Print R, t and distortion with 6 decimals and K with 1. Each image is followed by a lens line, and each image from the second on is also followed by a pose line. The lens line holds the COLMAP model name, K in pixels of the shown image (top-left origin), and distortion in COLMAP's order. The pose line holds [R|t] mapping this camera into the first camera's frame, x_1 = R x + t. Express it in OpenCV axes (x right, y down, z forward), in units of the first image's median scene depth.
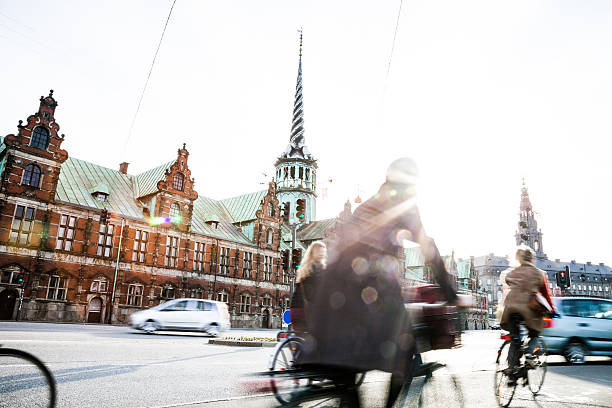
lens RADIAL K [[430.2, 0, 306.0], [0, 430.2, 204.0], [0, 0, 1]] dist [-0.077432, 0.002706]
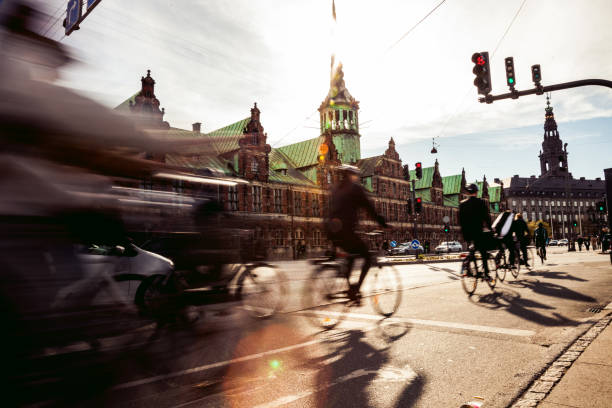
lens RADIAL K [[430.2, 0, 306.0], [0, 430.2, 204.0], [0, 0, 1]] dist [-0.077432, 0.002706]
pose [[0.996247, -0.074082, -0.044762, -0.126370], [0.080189, 0.984632, 0.155147, -0.046286], [0.032581, -0.158154, 0.986877, -0.158123]]
